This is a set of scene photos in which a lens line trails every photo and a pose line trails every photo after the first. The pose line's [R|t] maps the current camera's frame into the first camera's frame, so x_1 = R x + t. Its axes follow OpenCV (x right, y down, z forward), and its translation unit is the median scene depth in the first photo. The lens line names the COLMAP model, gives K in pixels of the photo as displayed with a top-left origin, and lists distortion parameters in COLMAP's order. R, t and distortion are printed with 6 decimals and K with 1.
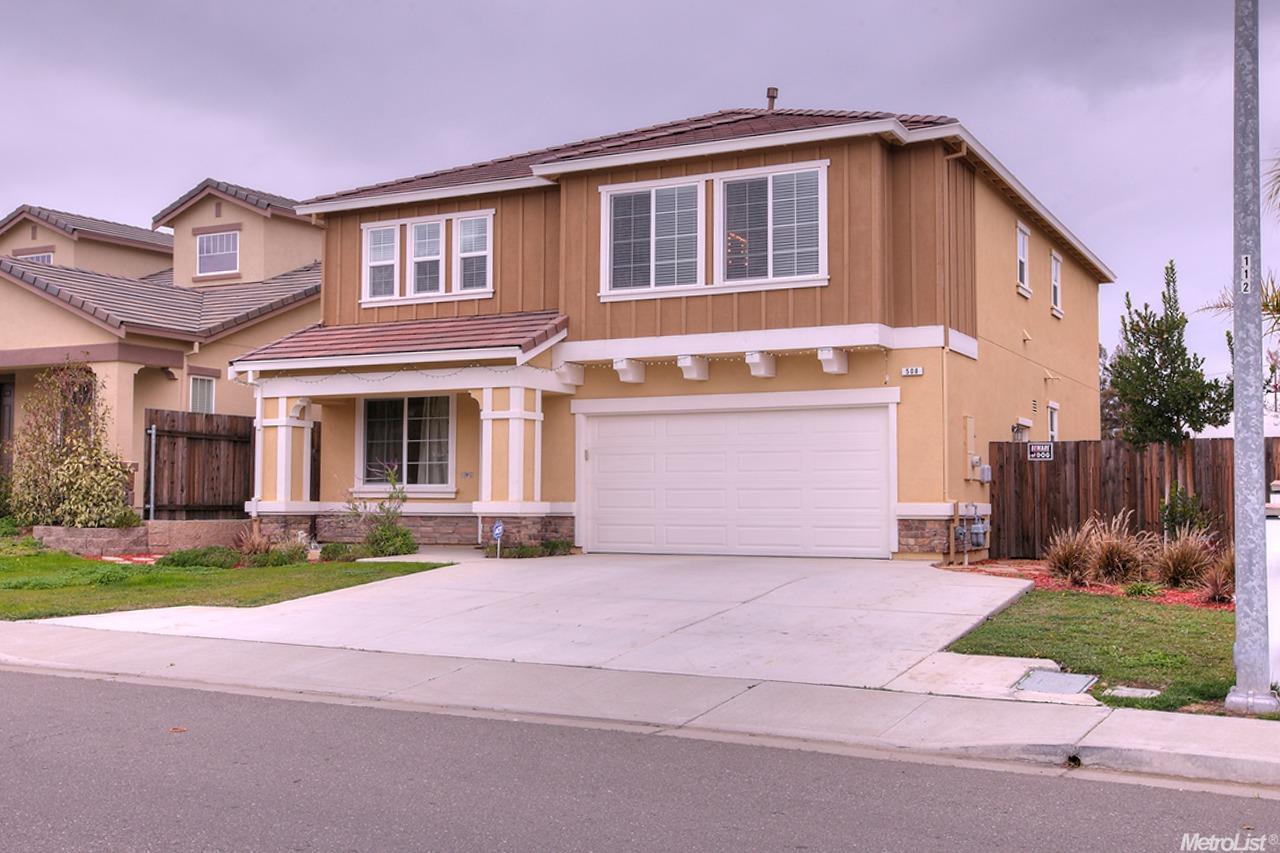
lens RADIAL K [[1296.2, 0, 632.5], [0, 1296.2, 434.8], [0, 0, 1]] dist [0.062913, 0.000000]
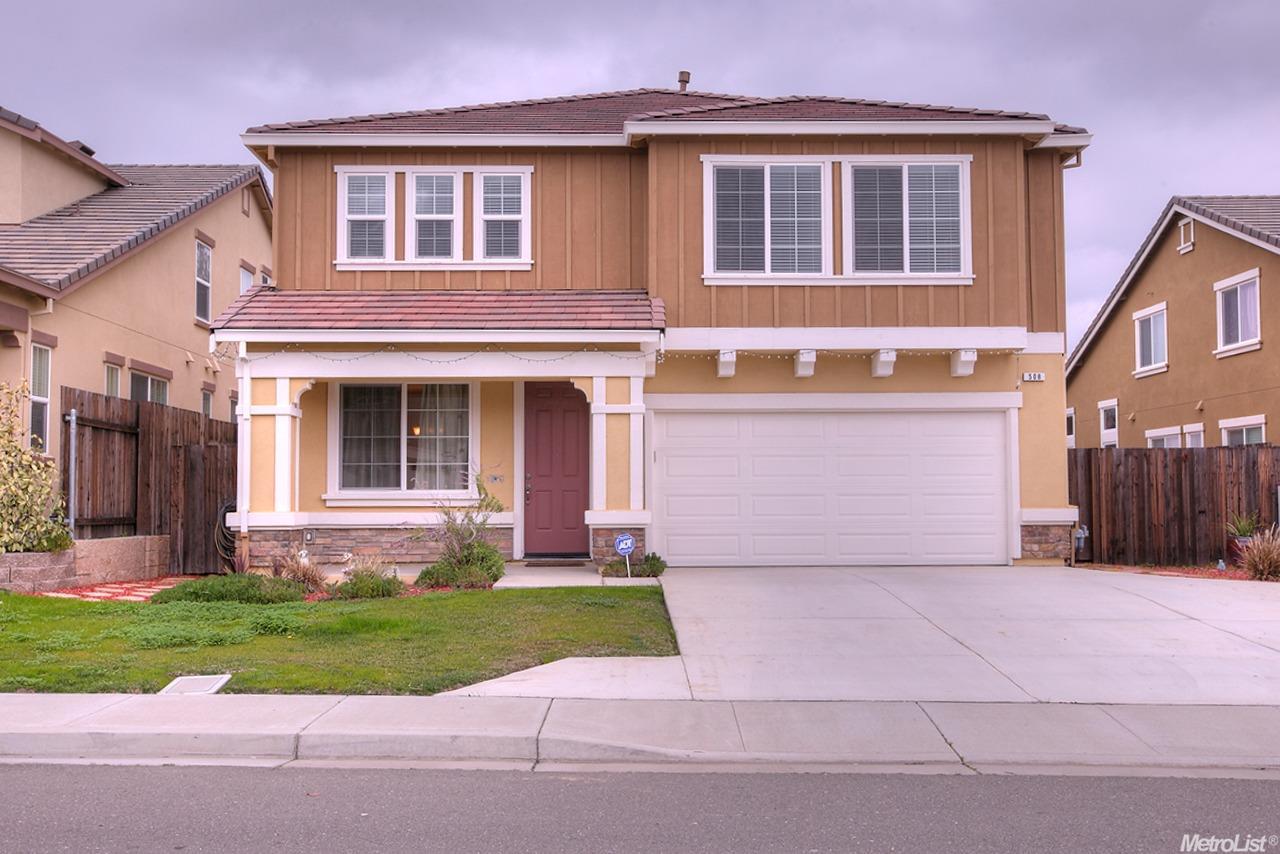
lens RADIAL K [[1296.2, 0, 609.5], [0, 1296.2, 439.6], [0, 0, 1]] dist [0.062913, 0.000000]
pose [[0.885491, 0.016804, 0.464353, -0.494291], [-0.016870, 0.999850, -0.004012, 0.008216], [-0.464351, -0.004281, 0.885641, 0.242045]]
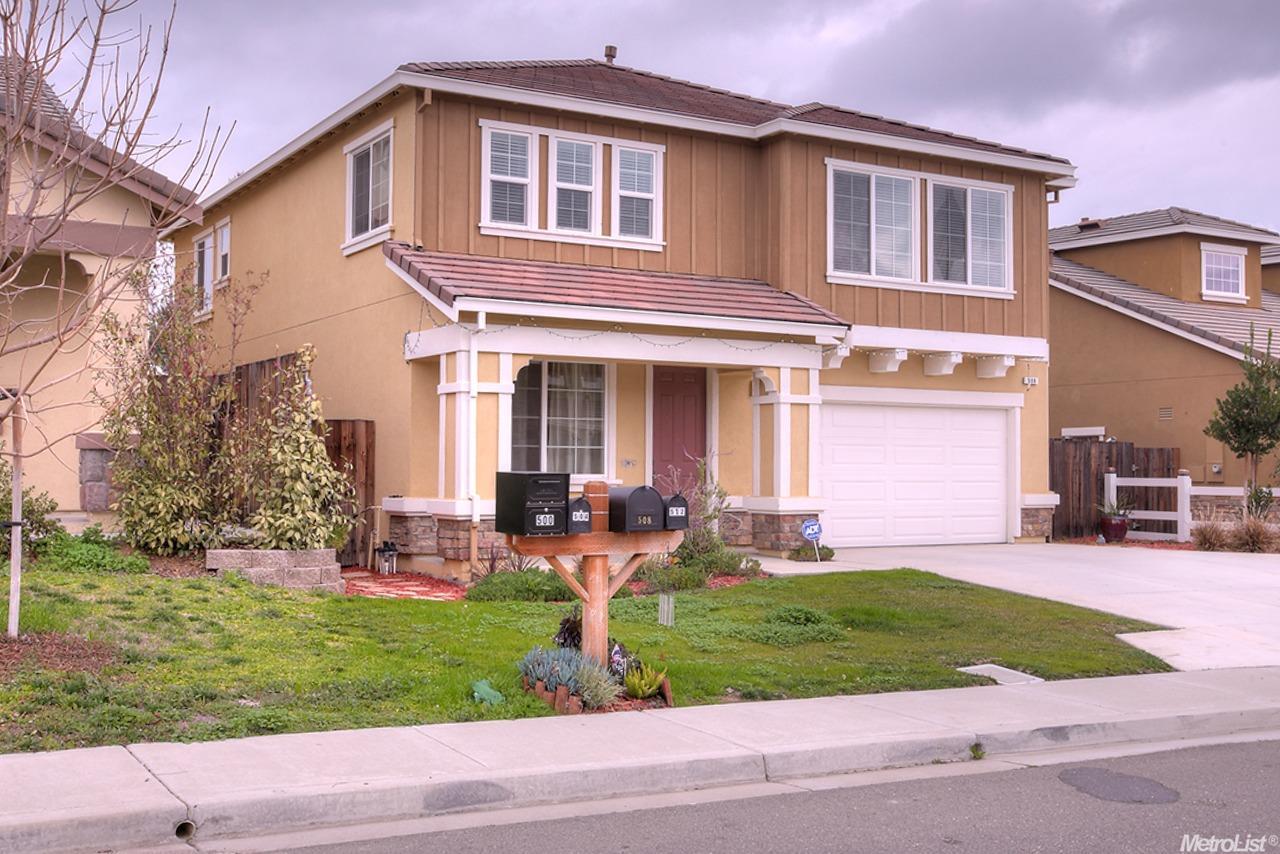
lens RADIAL K [[1404.3, 0, 636.7], [0, 1404.3, 417.2], [0, 0, 1]] dist [0.085870, 0.000000]
pose [[0.531168, 0.032771, 0.846633, -0.955844], [-0.045542, 0.998911, -0.010093, 0.011403], [-0.846042, -0.033196, 0.532082, 0.573437]]
